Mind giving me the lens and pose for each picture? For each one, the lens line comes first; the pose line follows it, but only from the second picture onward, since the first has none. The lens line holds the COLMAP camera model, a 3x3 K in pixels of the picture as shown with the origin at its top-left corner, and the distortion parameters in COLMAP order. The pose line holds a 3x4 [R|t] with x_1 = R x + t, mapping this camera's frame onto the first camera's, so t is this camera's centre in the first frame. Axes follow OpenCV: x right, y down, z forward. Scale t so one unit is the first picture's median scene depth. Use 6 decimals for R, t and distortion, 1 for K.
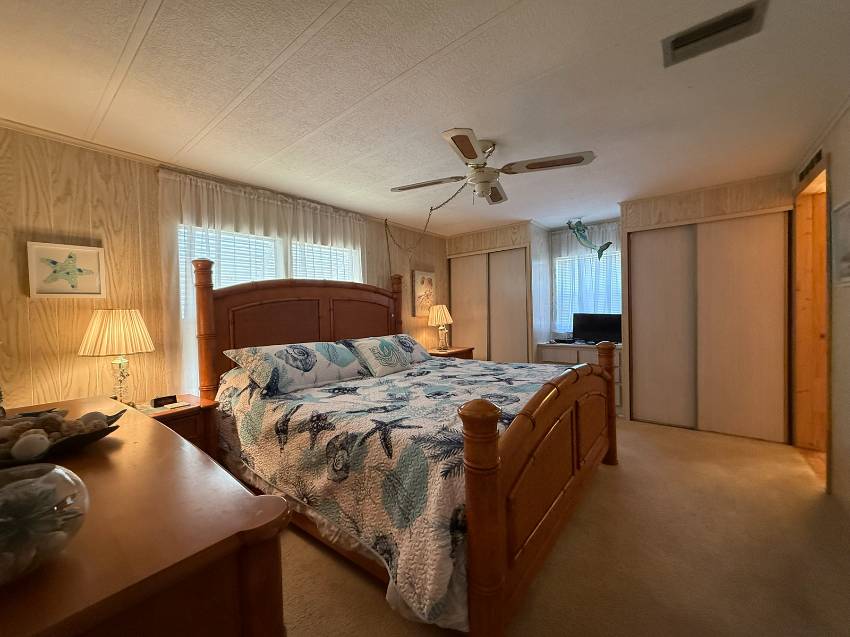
lens RADIAL K [[341.3, 0, 423.9], [0, 341.3, 317.7], [0, 0, 1]] dist [0.001904, -0.000871]
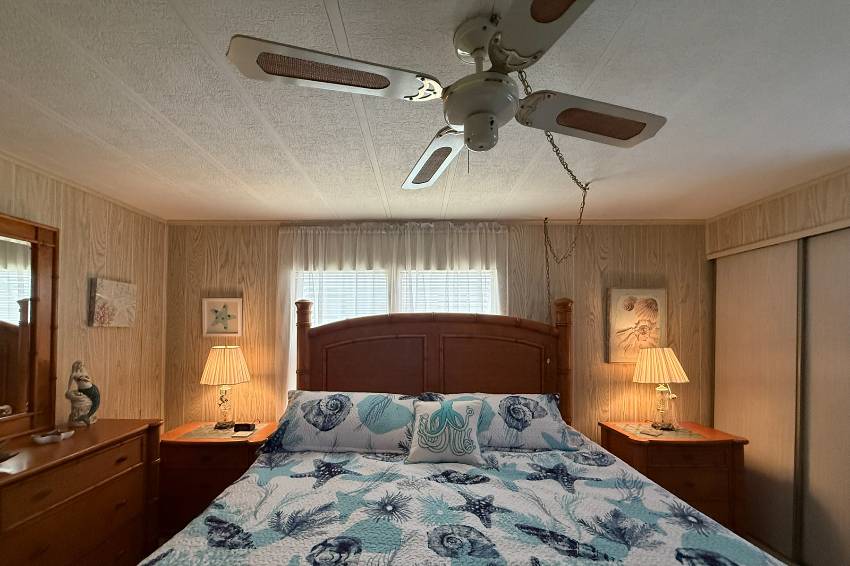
lens RADIAL K [[343.2, 0, 416.7], [0, 343.2, 322.7], [0, 0, 1]] dist [-0.002840, 0.000048]
pose [[0.615960, 0.020032, -0.787523, 0.366049], [-0.036464, 0.999330, -0.003101, -0.092118], [0.786933, 0.030627, 0.616278, 0.511297]]
